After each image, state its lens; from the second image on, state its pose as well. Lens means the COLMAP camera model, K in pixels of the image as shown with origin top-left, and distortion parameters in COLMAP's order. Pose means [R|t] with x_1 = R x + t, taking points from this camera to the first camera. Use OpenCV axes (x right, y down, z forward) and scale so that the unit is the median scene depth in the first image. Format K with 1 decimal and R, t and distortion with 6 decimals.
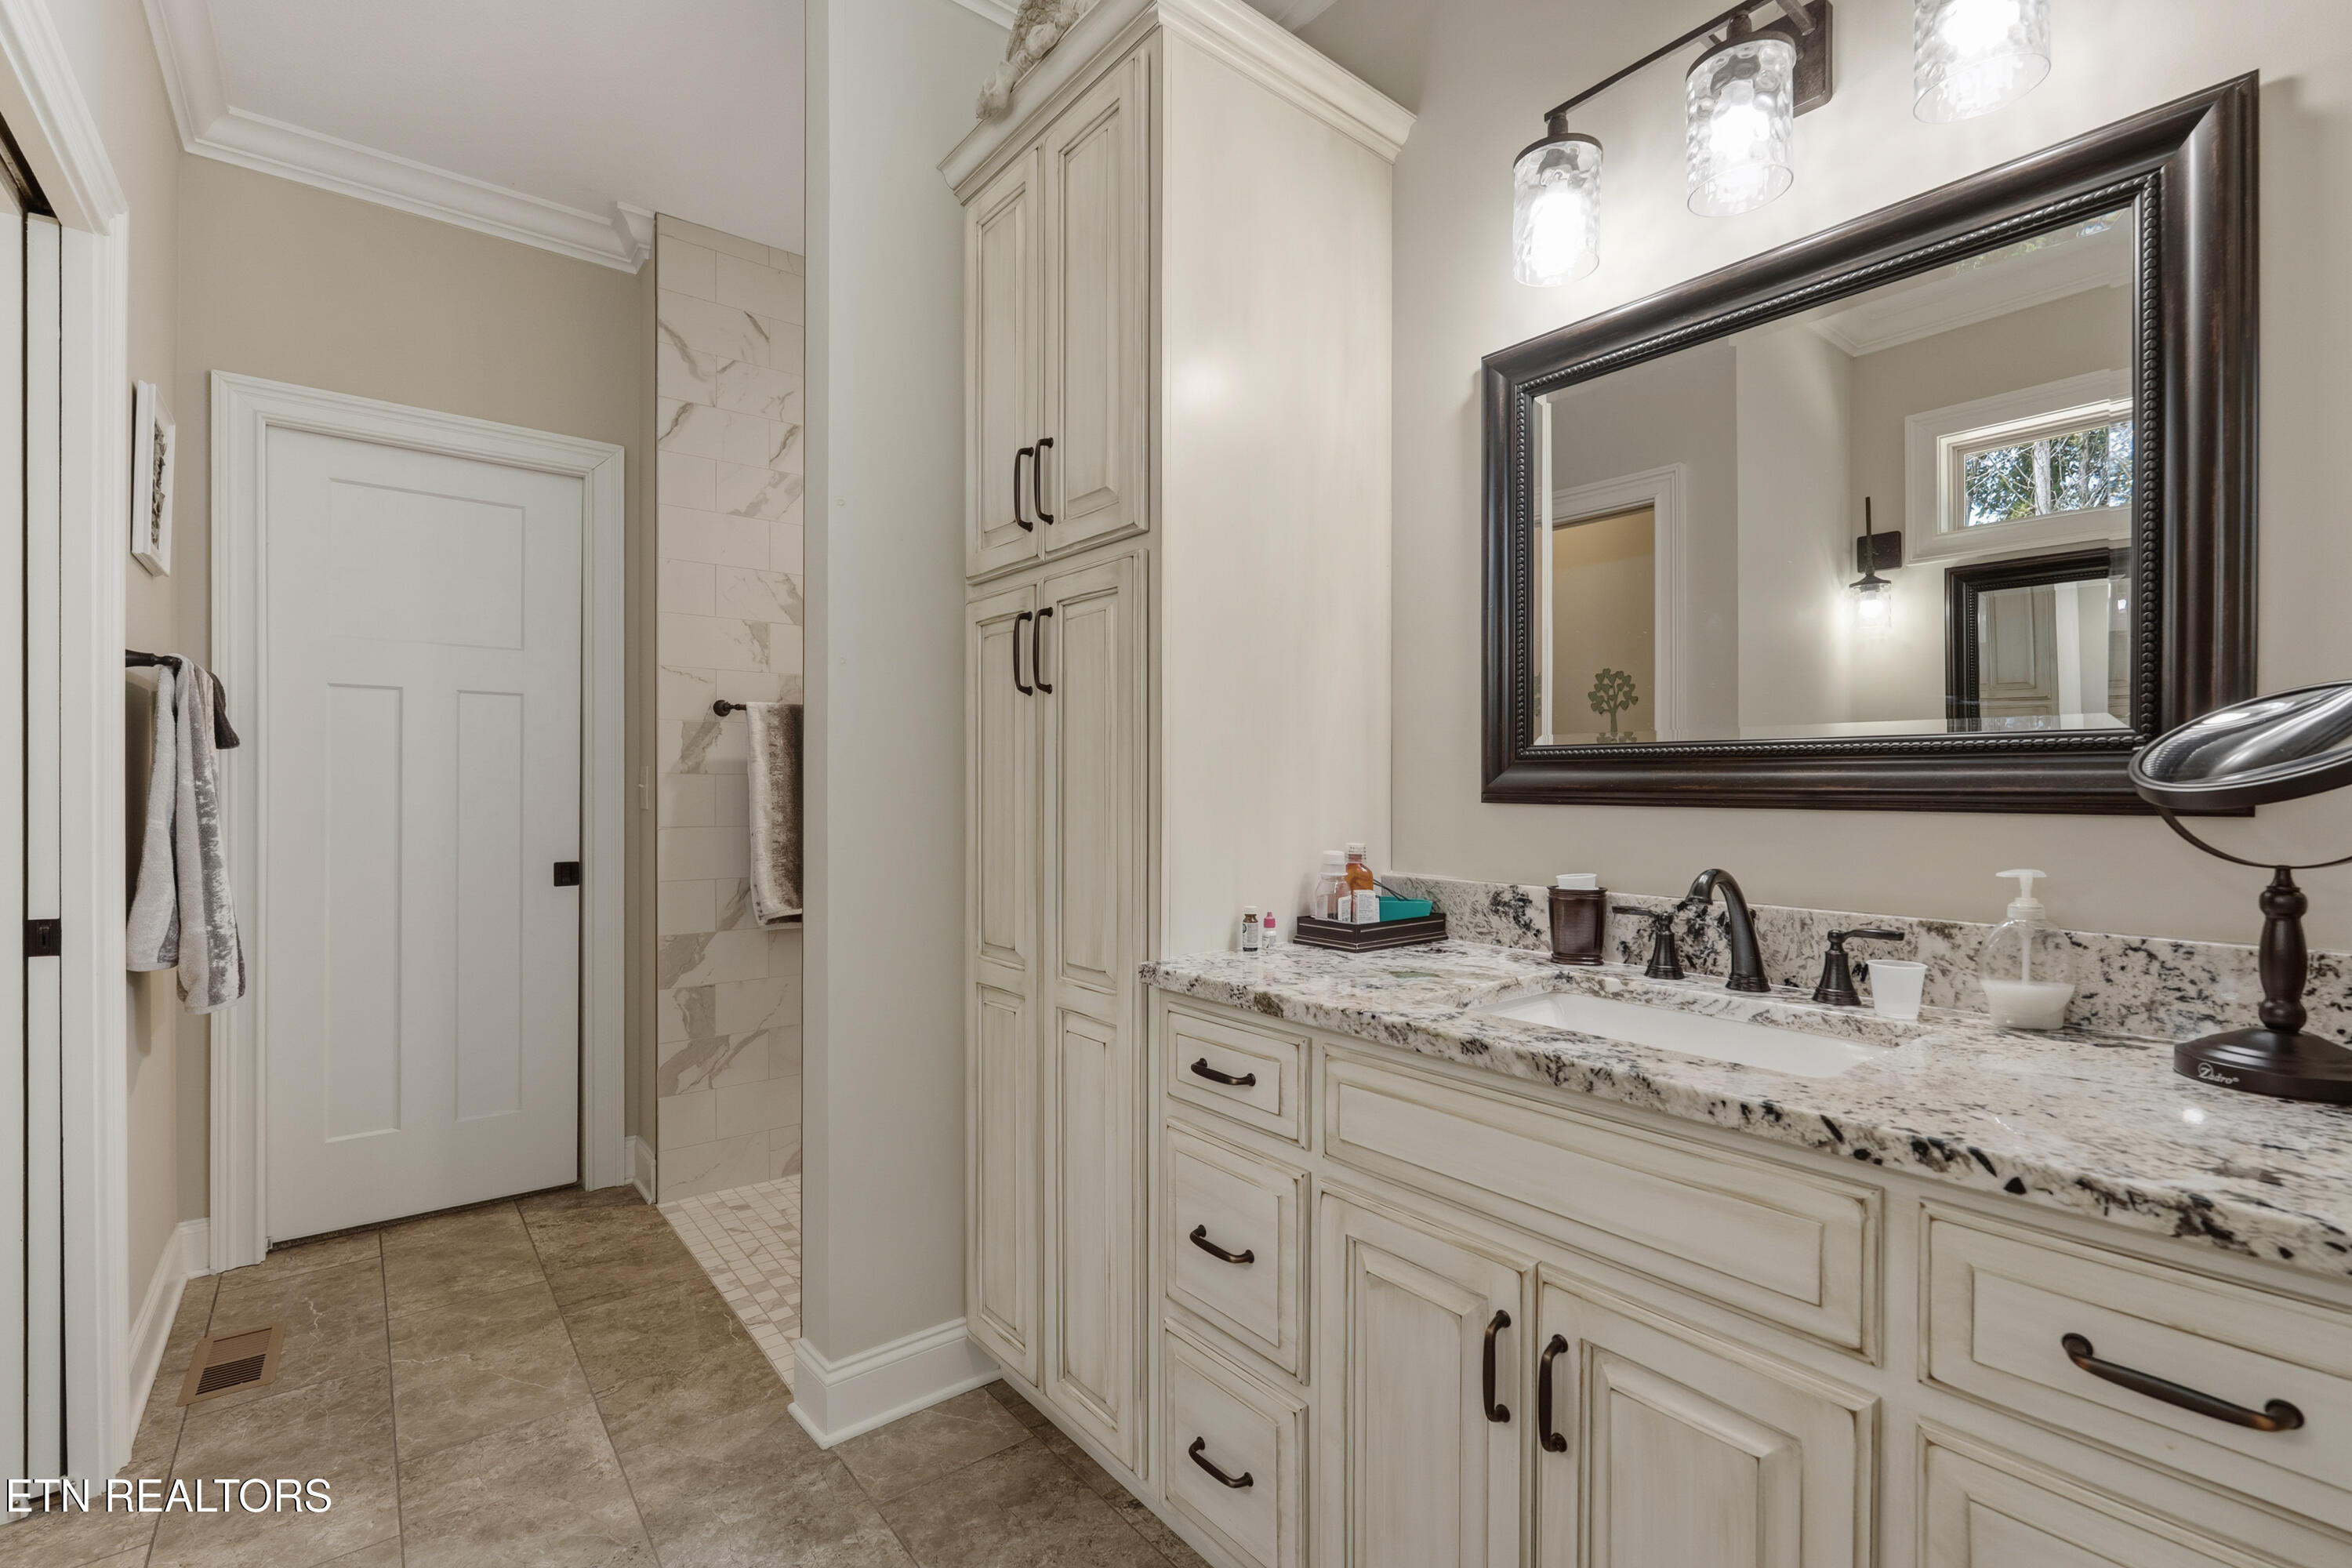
lens RADIAL K [[1036.3, 0, 1171.3], [0, 1036.3, 790.0], [0, 0, 1]] dist [-0.003626, -0.000544]
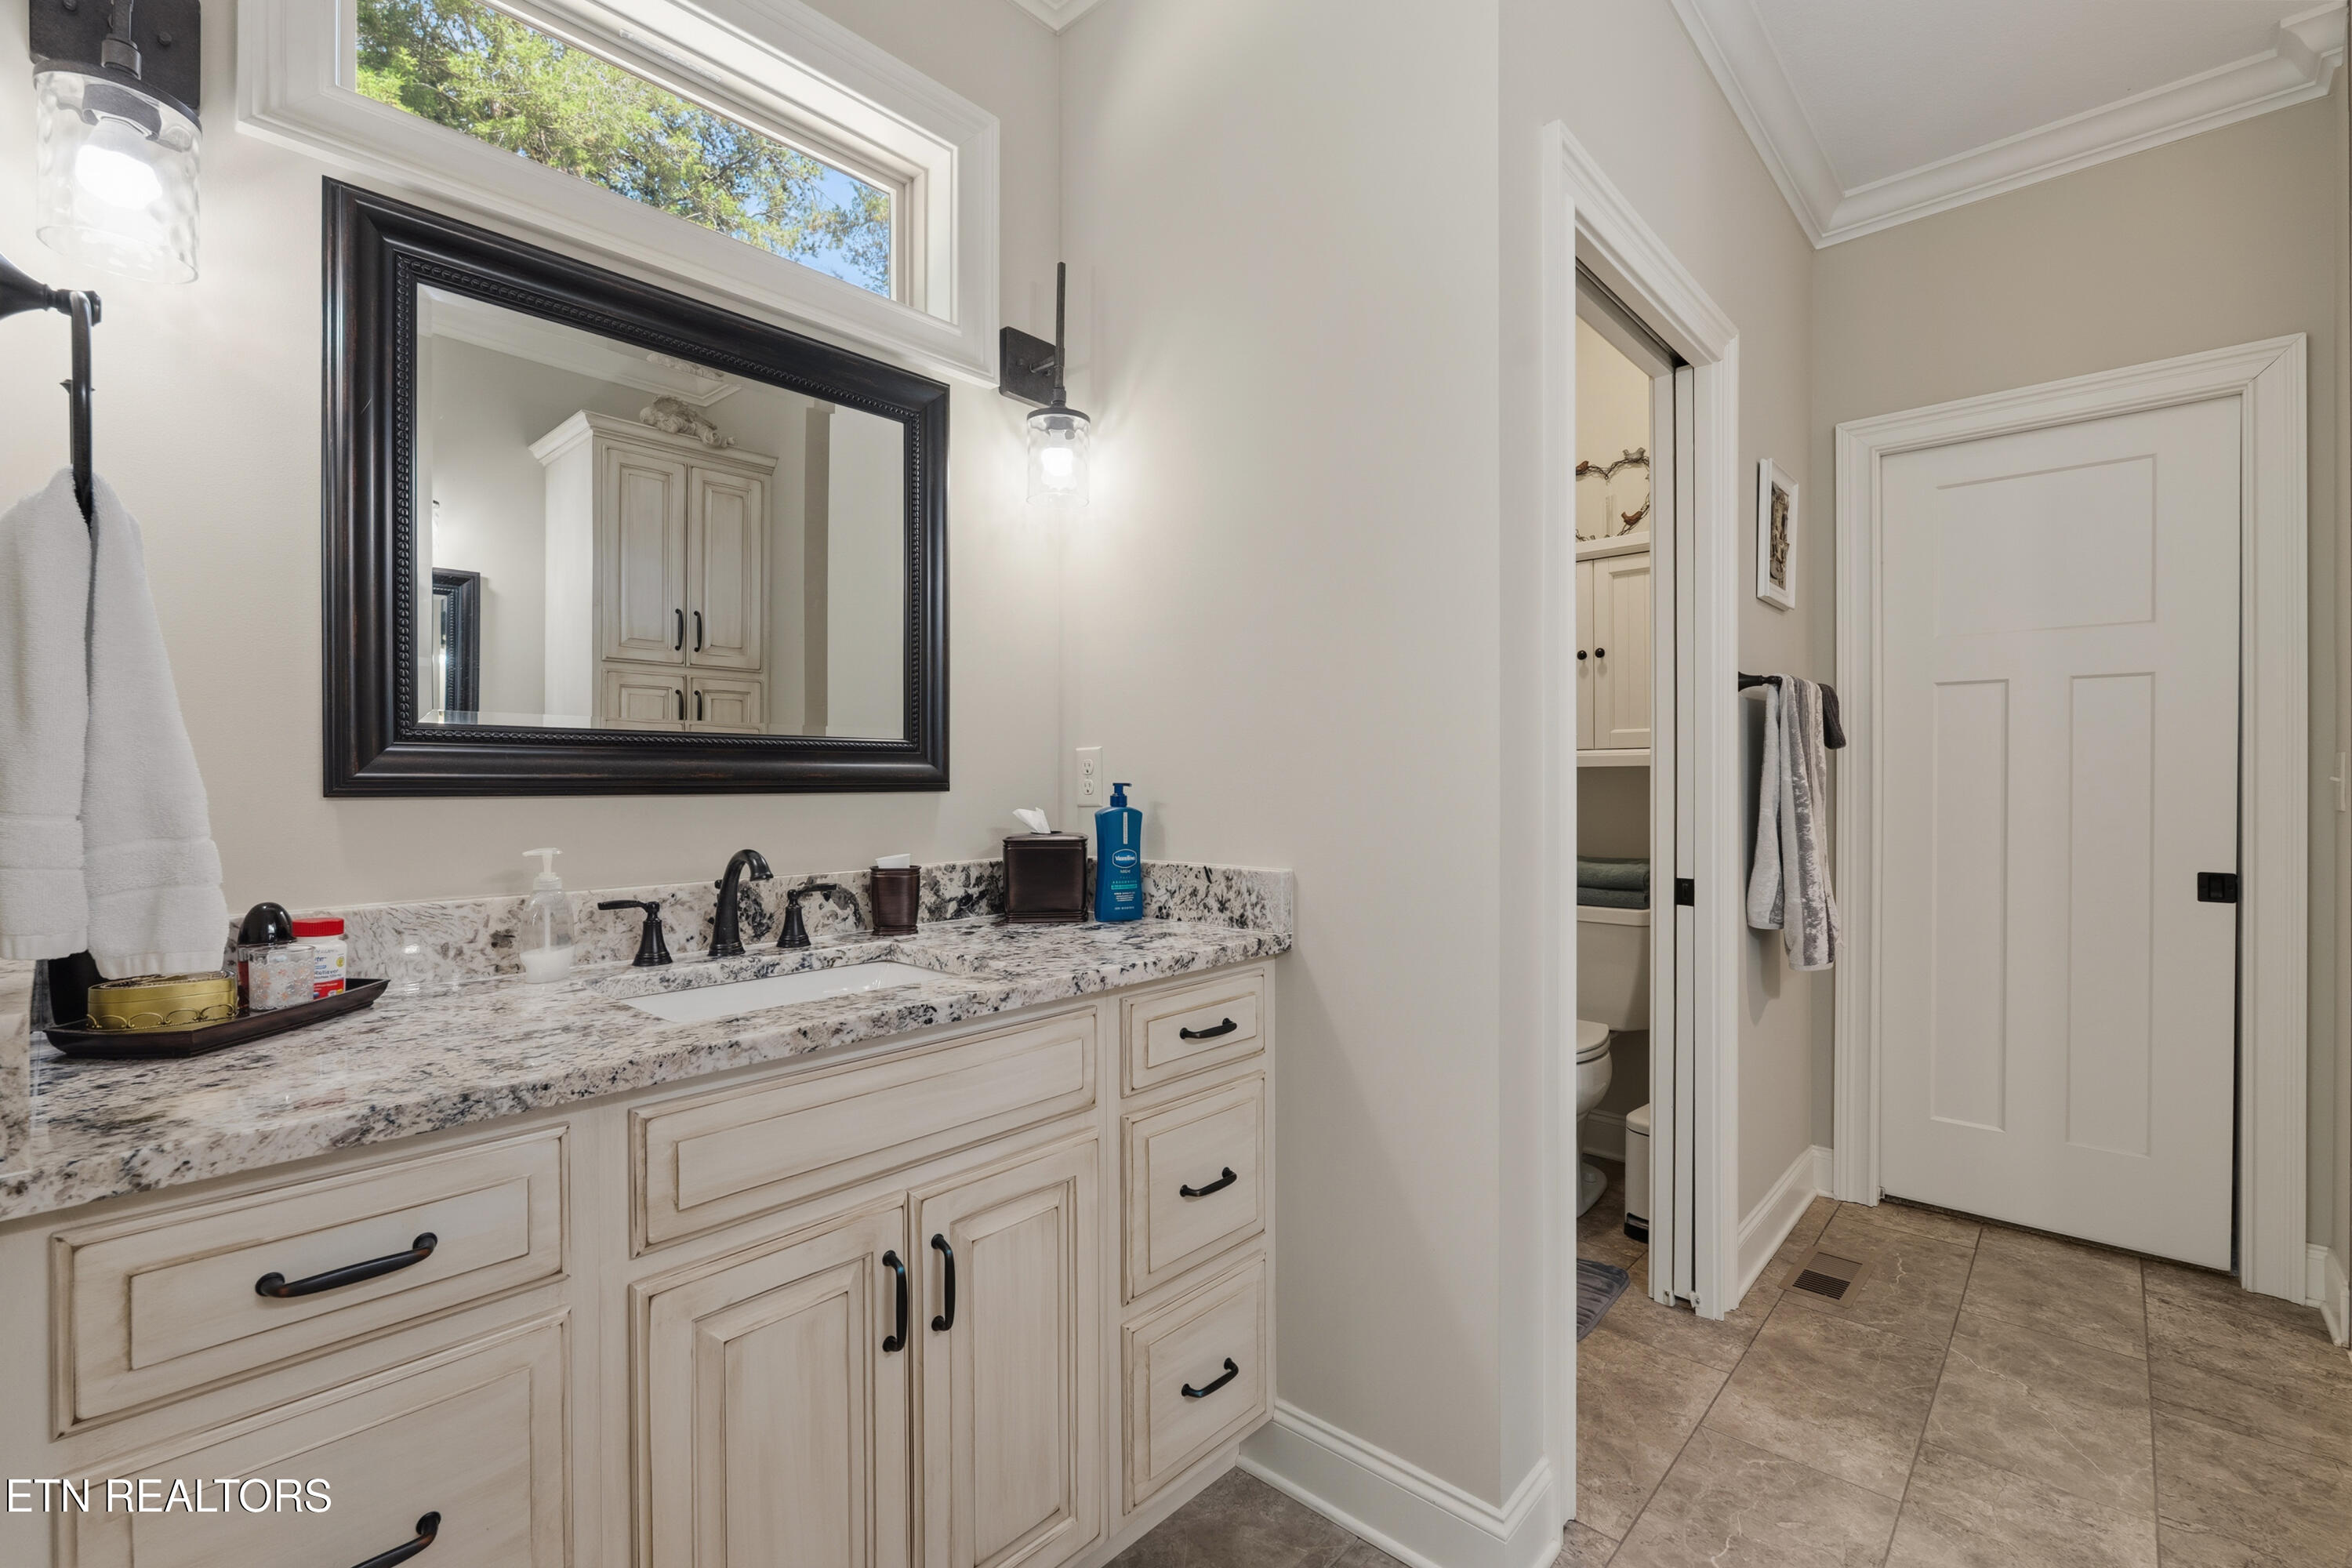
lens RADIAL K [[1036.3, 0, 1169.9], [0, 1036.3, 783.6], [0, 0, 1]] dist [-0.003626, -0.000544]
pose [[0.151795, -0.000515, -0.988412, 0.128126], [0.000159, 1.000000, -0.000497, -0.000428], [0.988412, -0.000081, 0.151795, 0.088669]]
